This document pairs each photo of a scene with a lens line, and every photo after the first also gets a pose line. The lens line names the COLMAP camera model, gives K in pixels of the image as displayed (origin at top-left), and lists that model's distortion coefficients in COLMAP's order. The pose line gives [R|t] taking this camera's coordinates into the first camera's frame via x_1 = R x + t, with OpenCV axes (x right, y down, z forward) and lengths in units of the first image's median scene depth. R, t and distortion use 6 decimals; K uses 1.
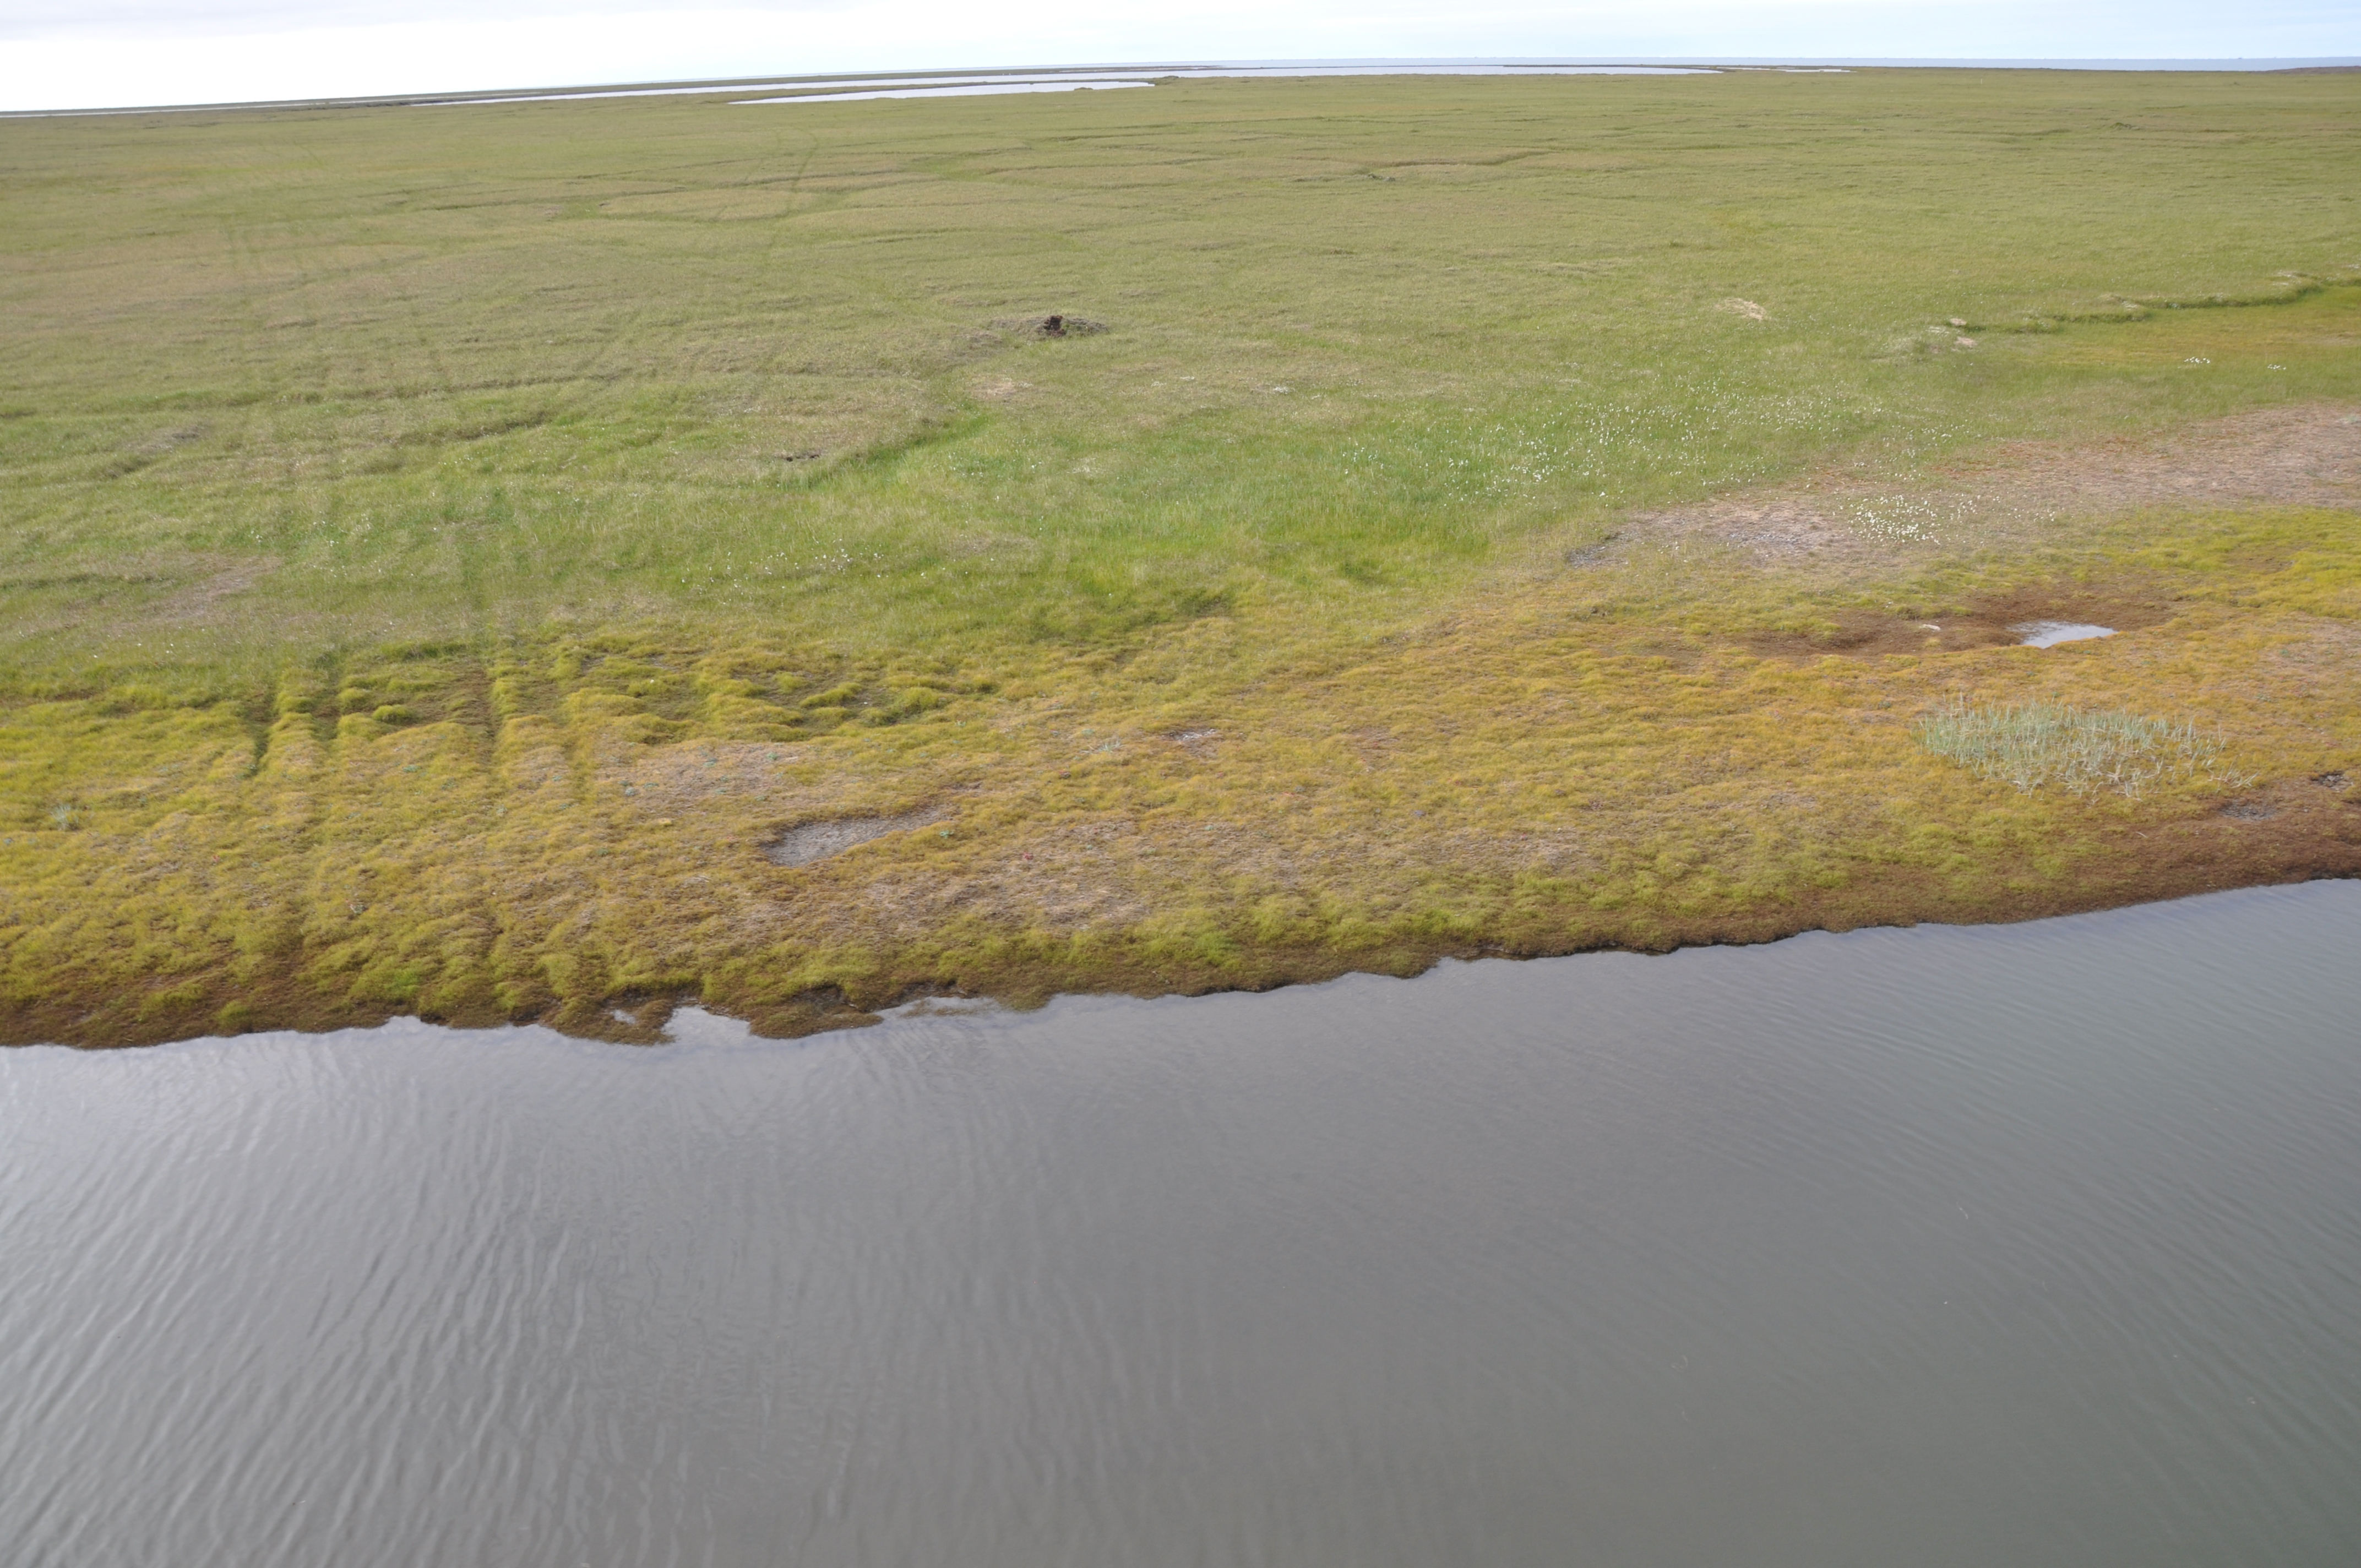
lens RADIAL K [[1917.4, 0, 1174.9], [0, 1917.4, 783.9], [0, 0, 1]] dist [-0.172926, 0.138429]
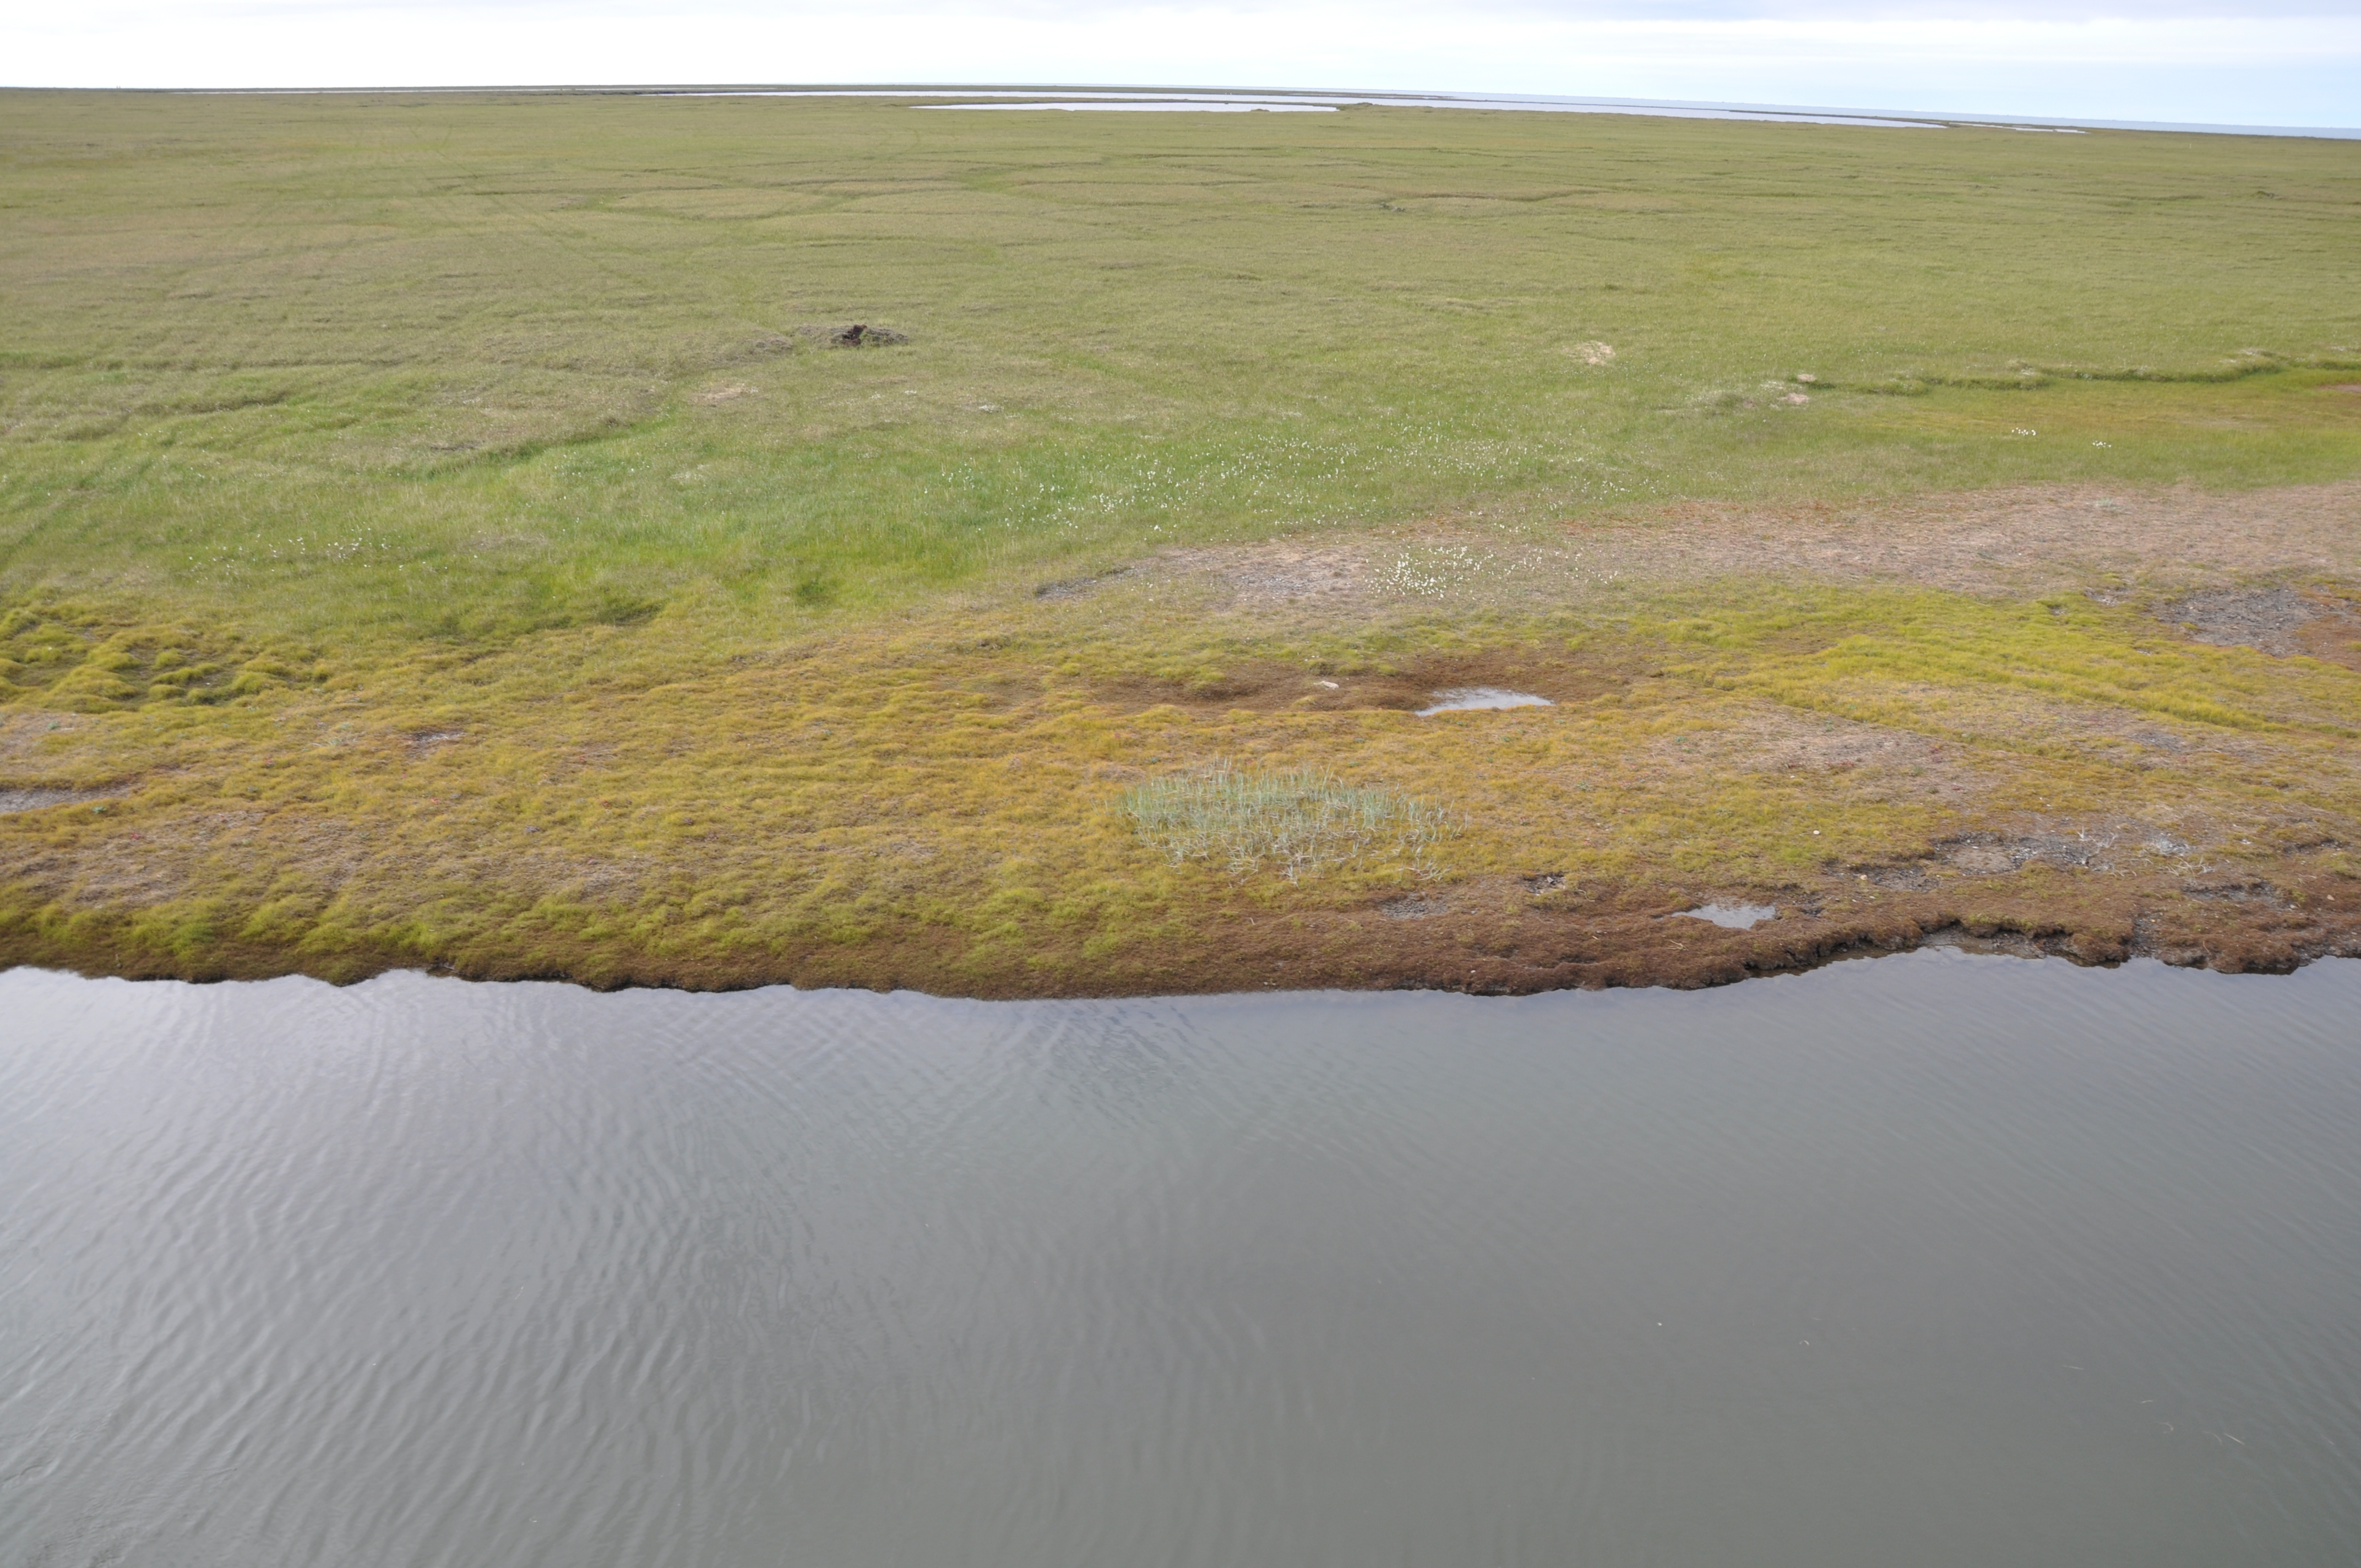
lens RADIAL K [[1917.4, 0, 1190.1], [0, 1917.4, 779.8], [0, 0, 1]] dist [-0.172926, 0.138429]
pose [[0.991312, 0.080376, -0.104117, 0.275299], [-0.081757, 0.996611, -0.009062, -0.014235], [0.103035, 0.017495, 0.994524, 0.031440]]
